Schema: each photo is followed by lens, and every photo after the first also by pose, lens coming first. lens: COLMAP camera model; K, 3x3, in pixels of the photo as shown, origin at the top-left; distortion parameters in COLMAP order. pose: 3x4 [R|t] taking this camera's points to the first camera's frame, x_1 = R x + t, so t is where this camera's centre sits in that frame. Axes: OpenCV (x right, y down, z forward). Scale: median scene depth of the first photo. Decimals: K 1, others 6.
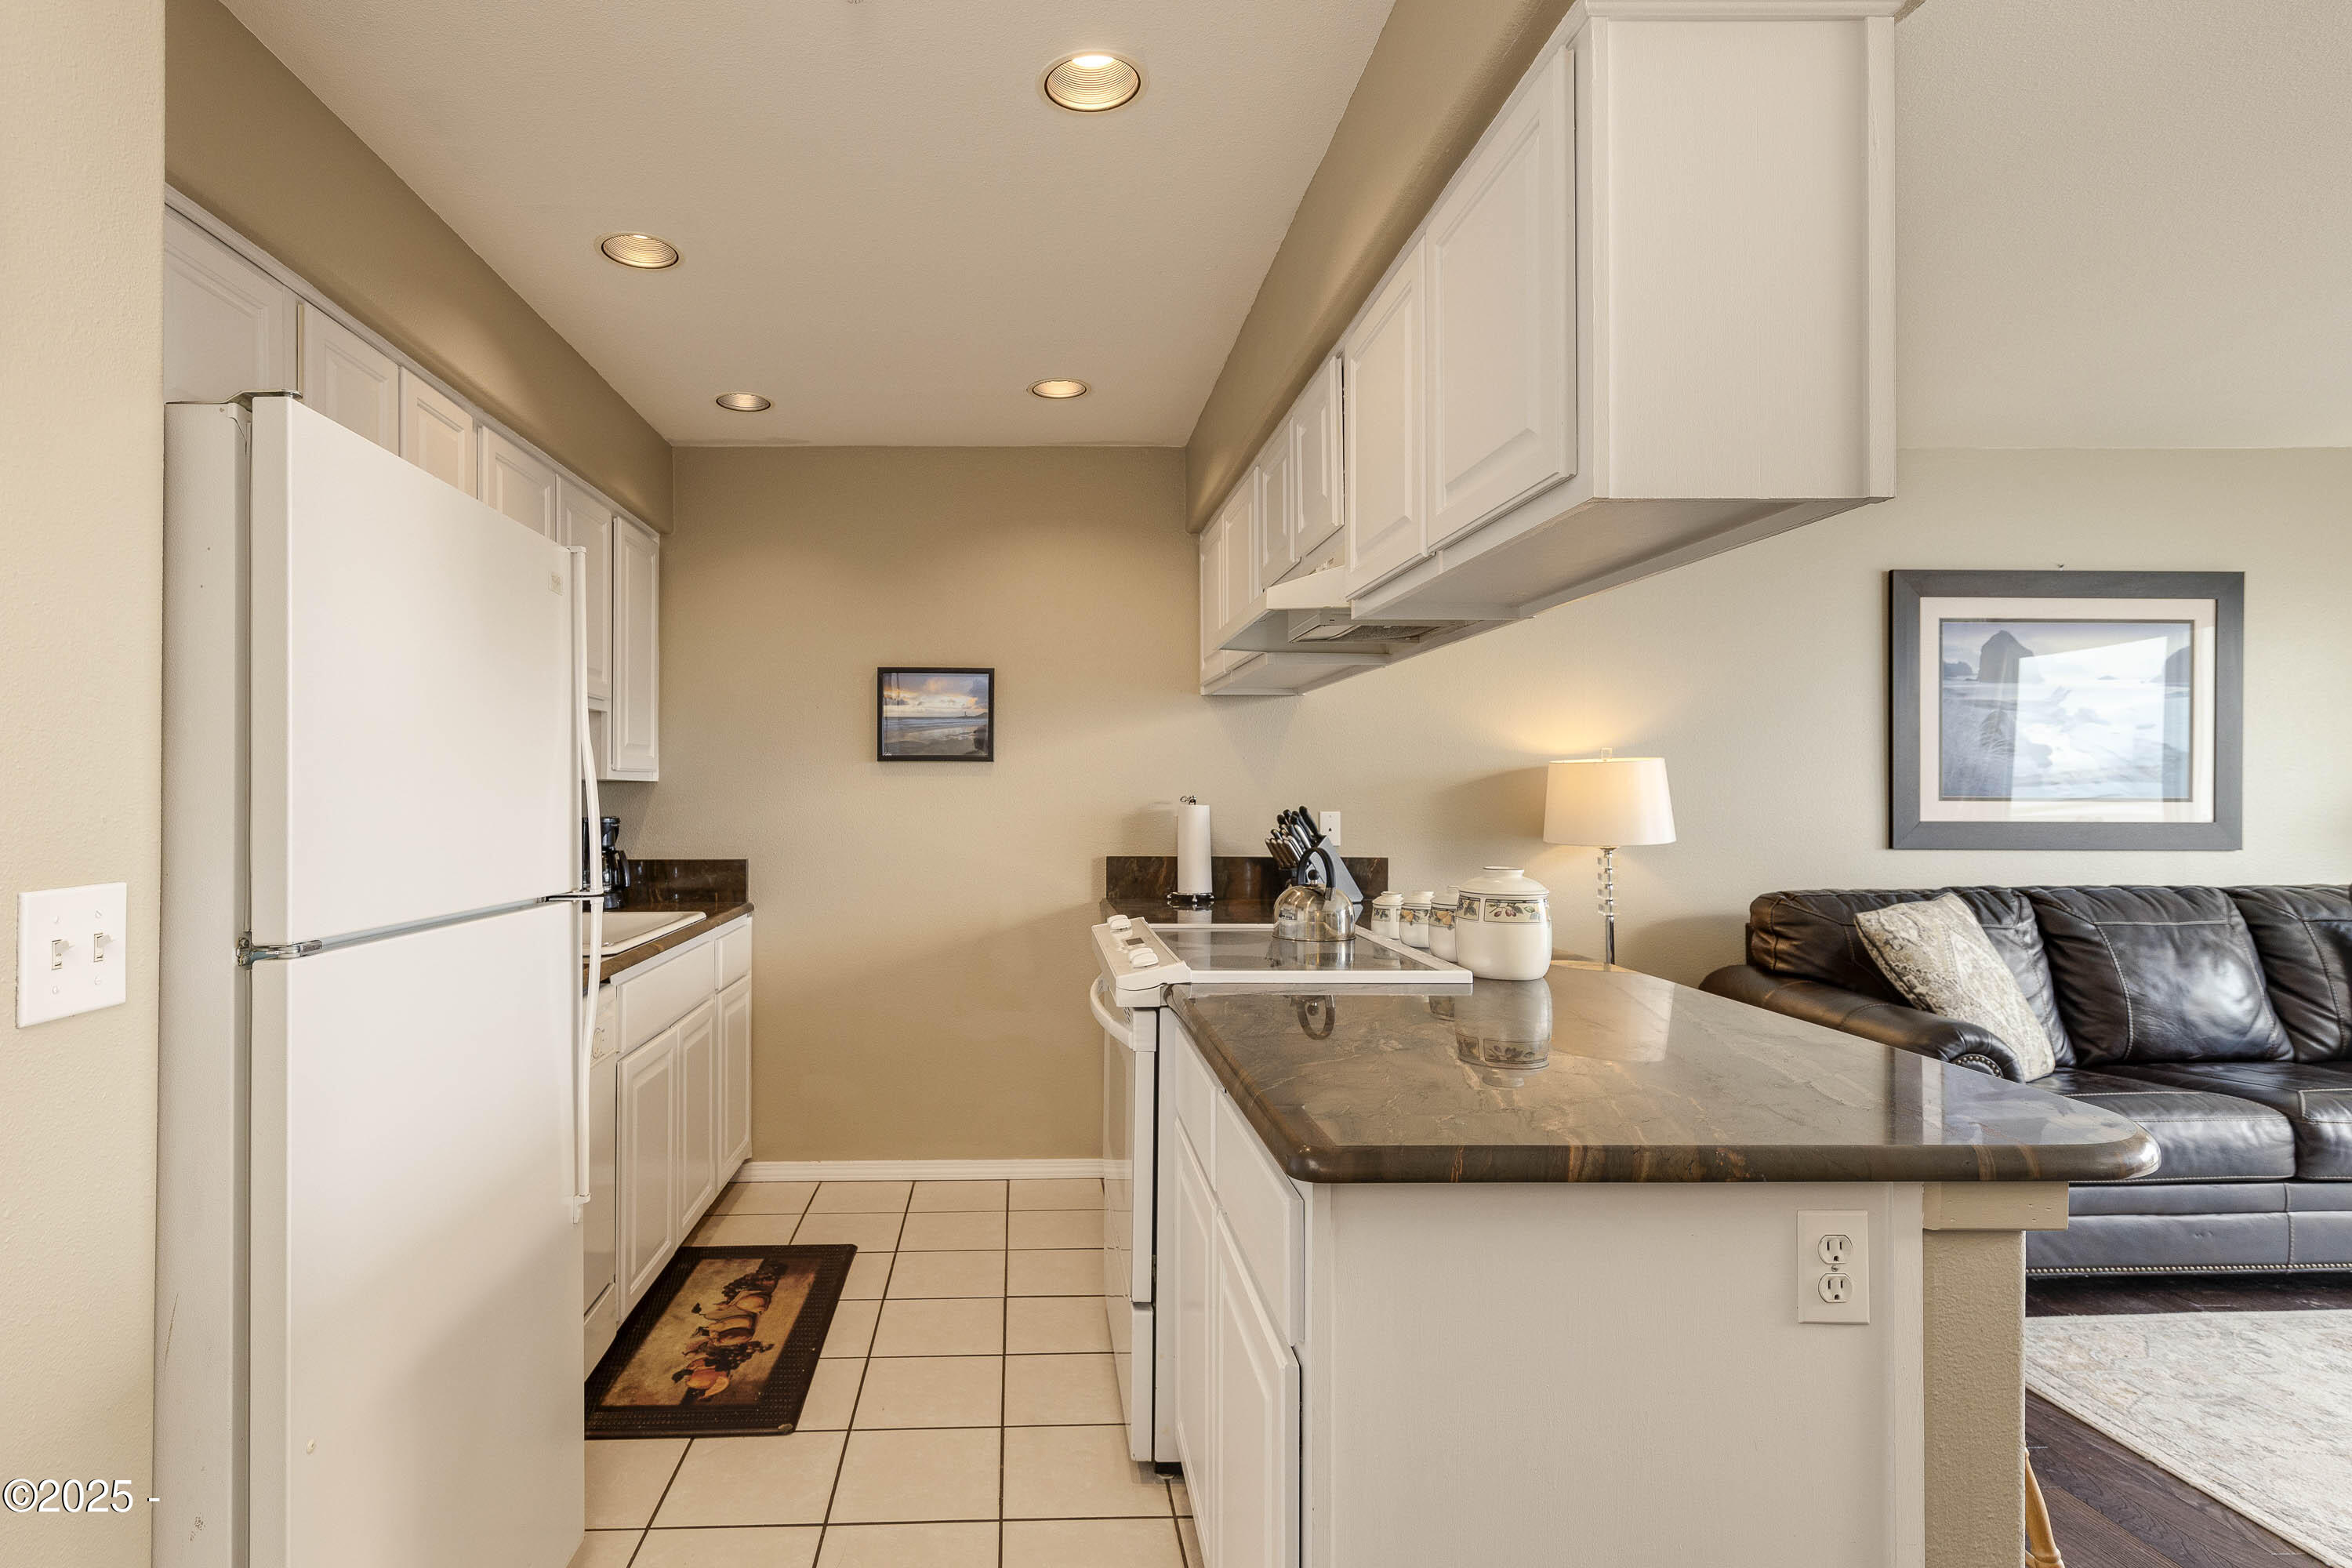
lens RADIAL K [[1213.3, 0, 1076.2], [0, 1213.3, 787.0], [0, 0, 1]] dist [0.001337, 0.001066]
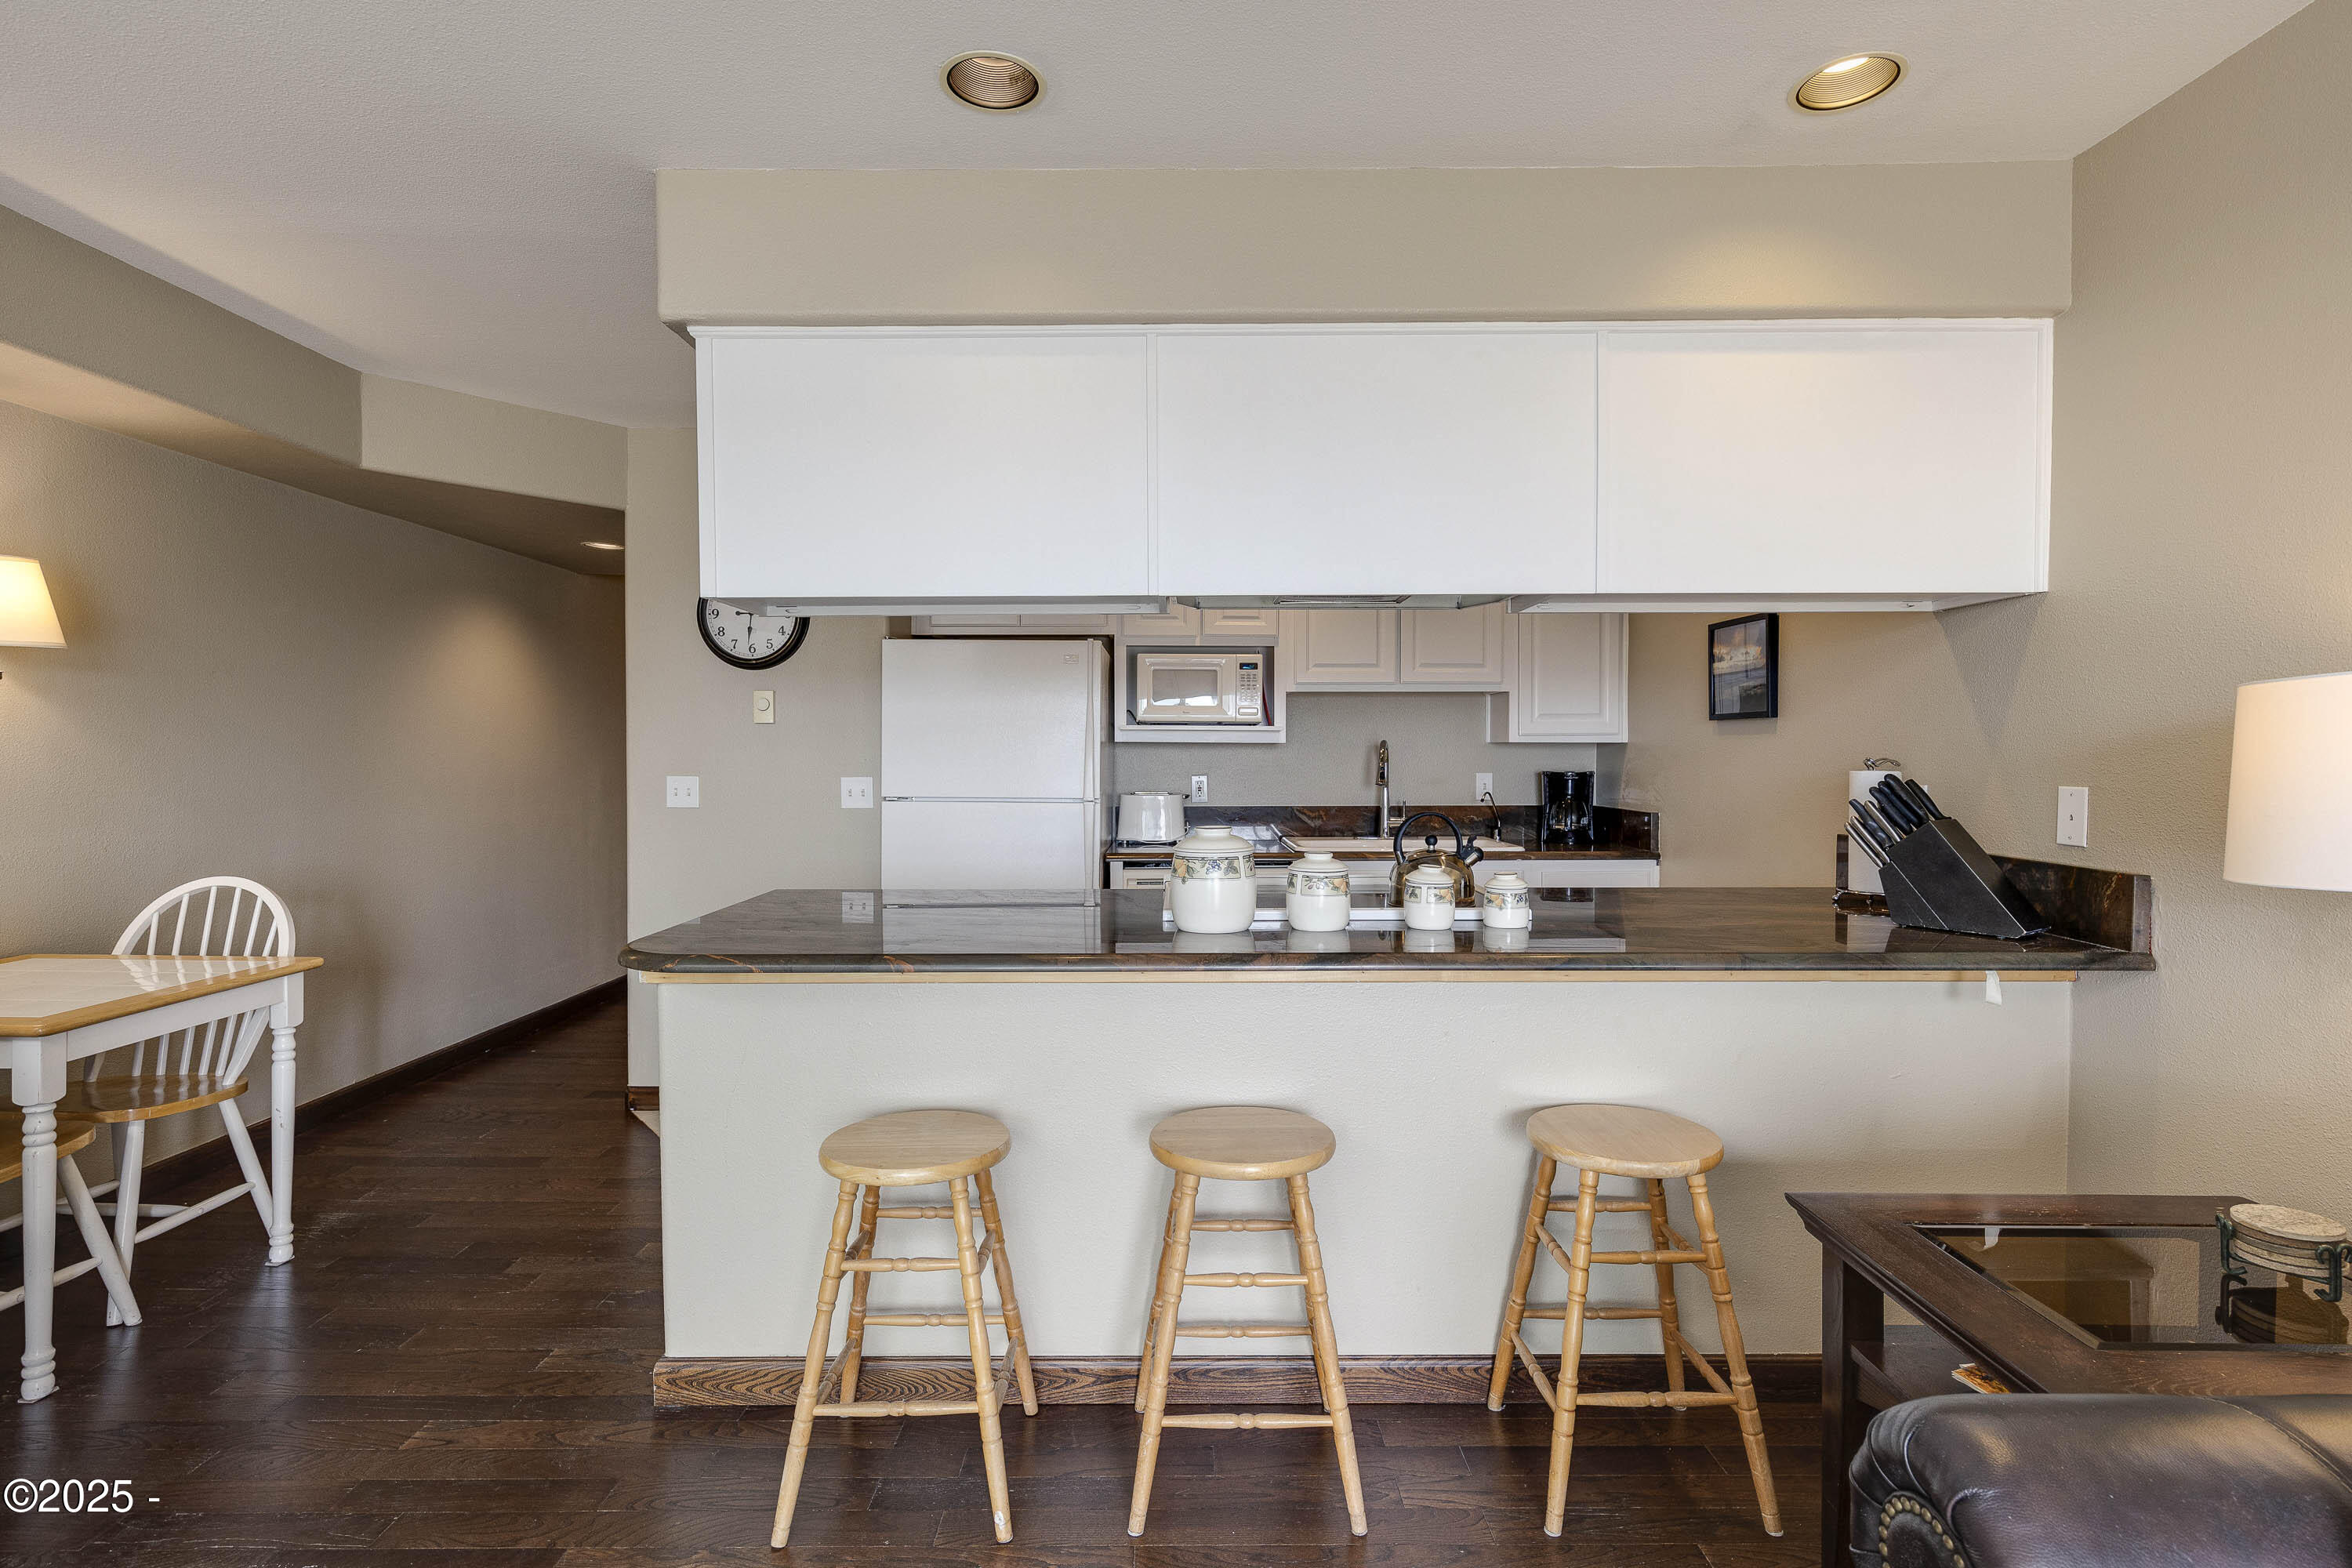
lens RADIAL K [[1233.7, 0, 1176.0], [0, 1233.7, 784.0], [0, 0, 1]] dist [0.006397, 0.000449]
pose [[-0.061330, 0.026404, -0.997768, 0.913735], [0.005961, 0.999642, 0.026087, 0.001473], [0.998100, -0.004348, -0.061465, 0.667710]]
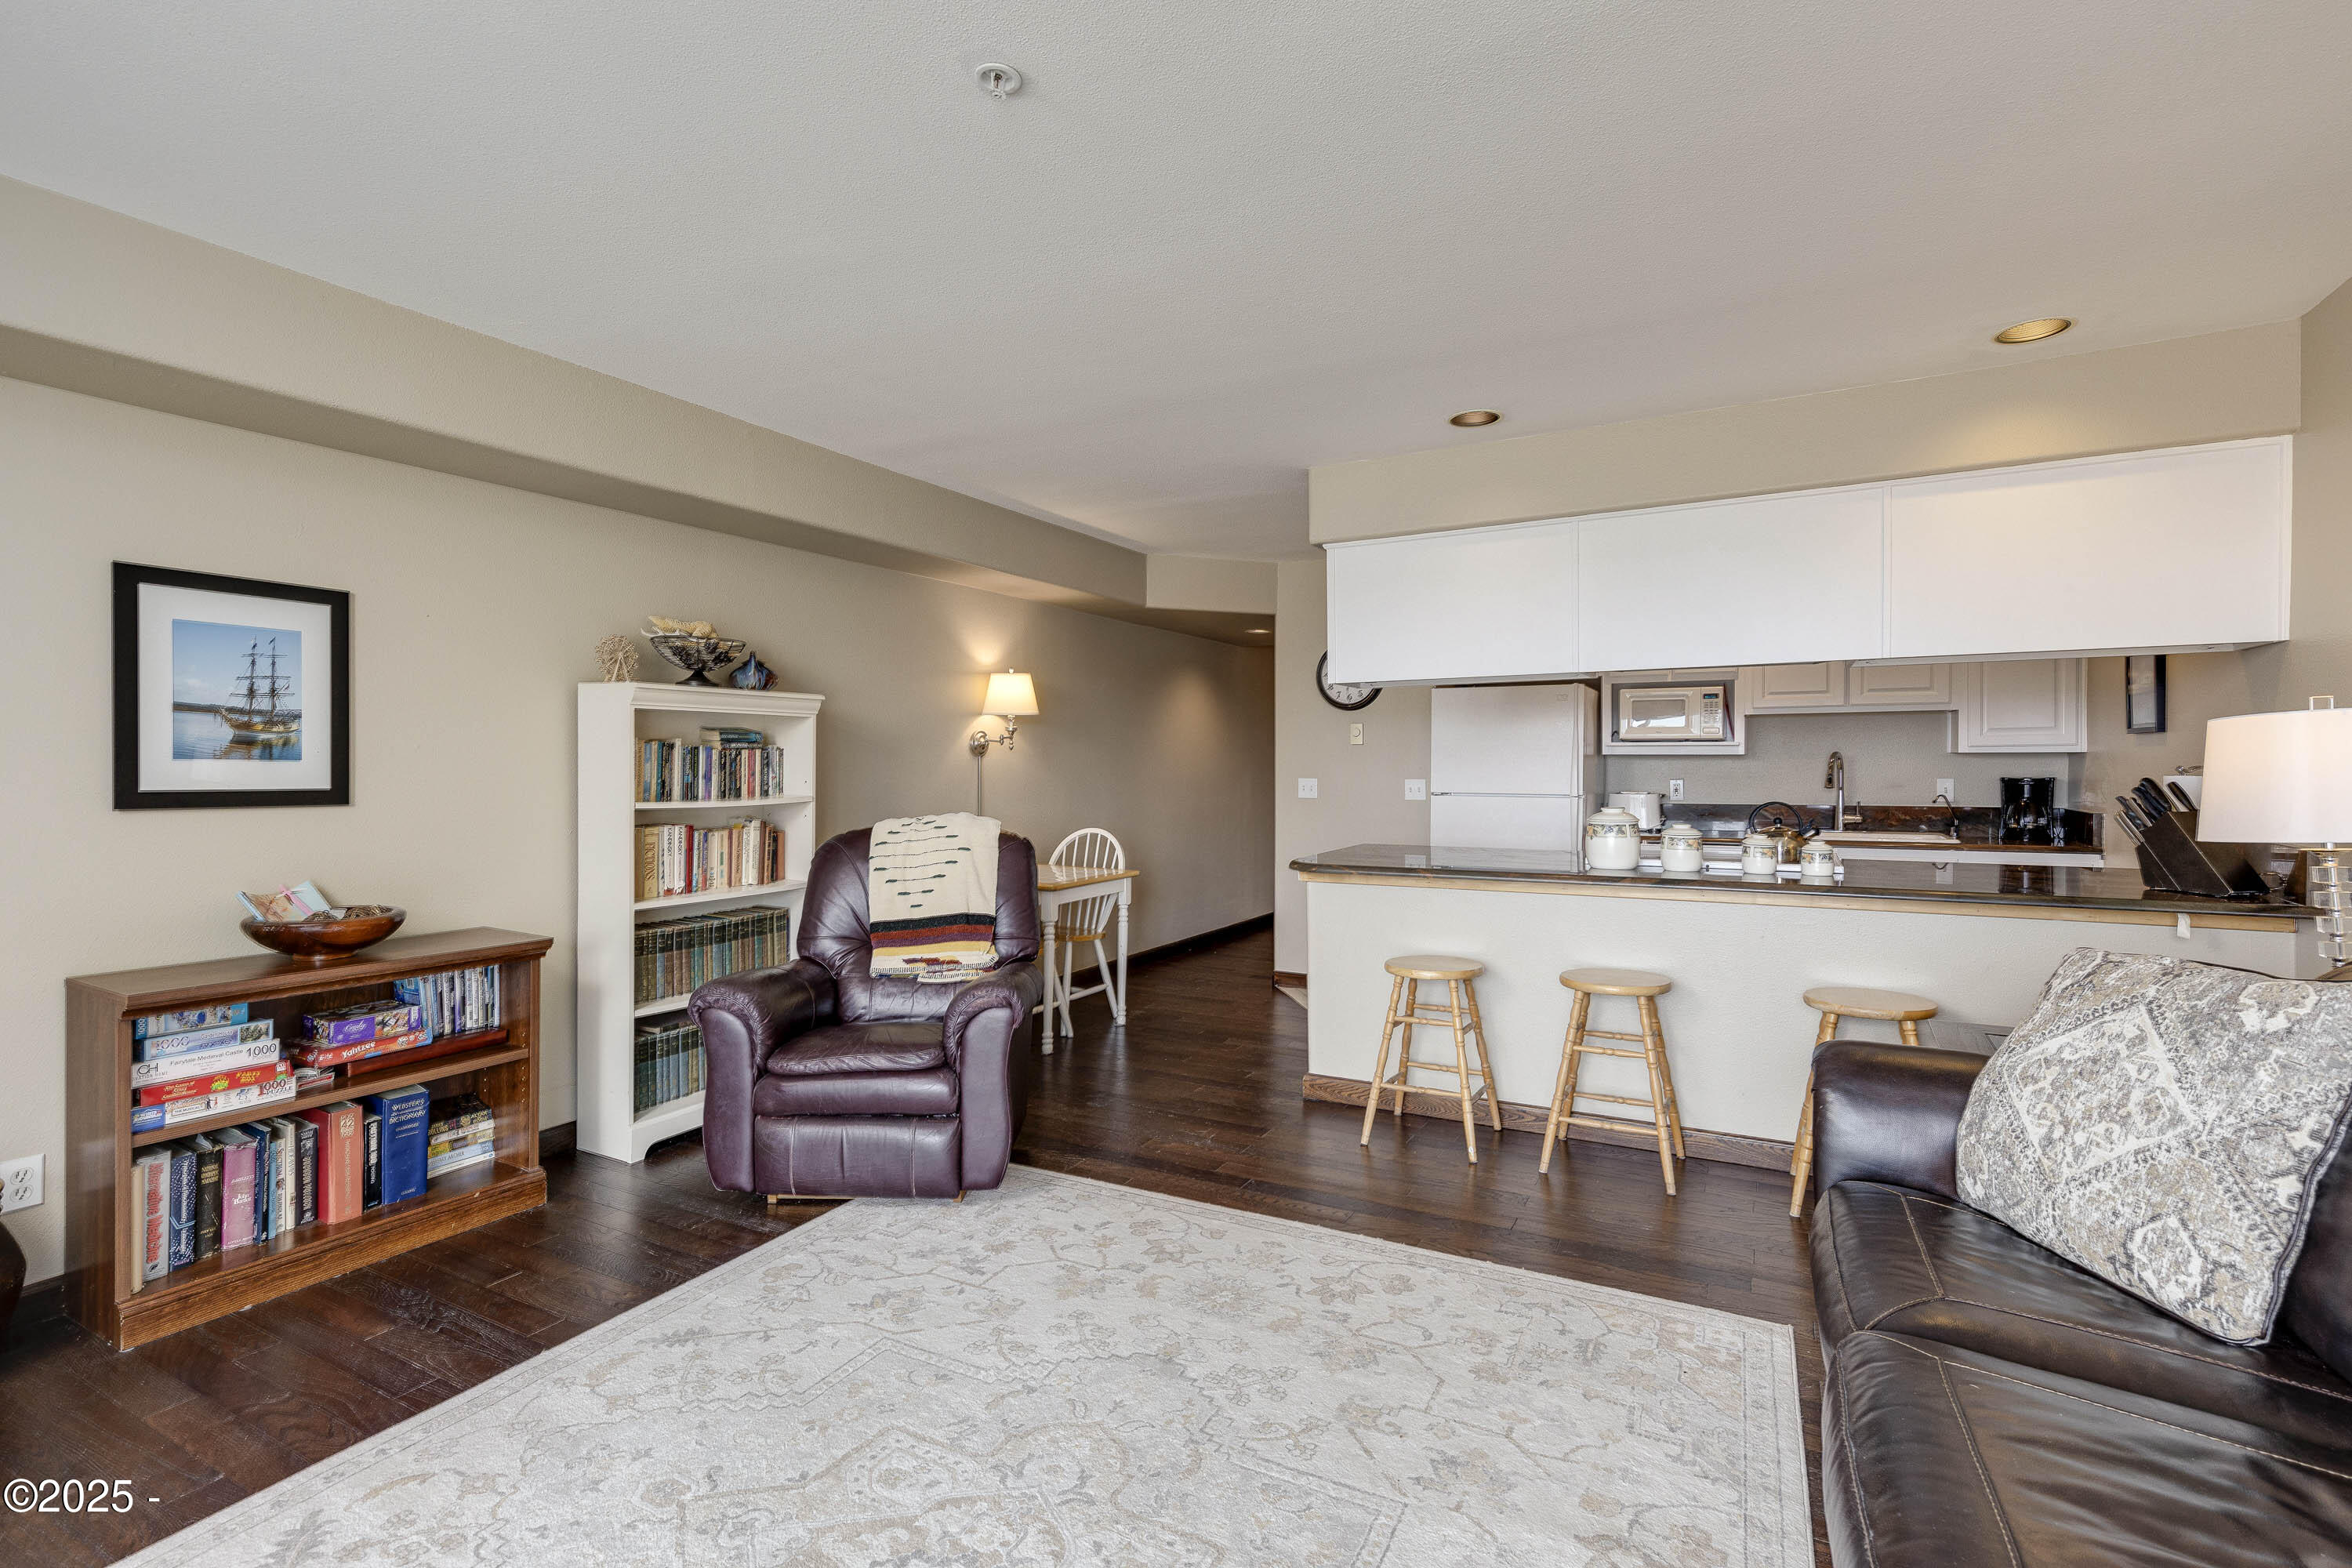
lens RADIAL K [[1102.1, 0, 1213.4], [0, 1102.1, 773.3], [0, 0, 1]] dist [-0.001416, -0.000859]
pose [[-0.486993, 0.011374, -0.873332, 1.244874], [0.008859, 0.999928, 0.008083, -0.000075], [0.873361, -0.003801, -0.487059, 0.795670]]
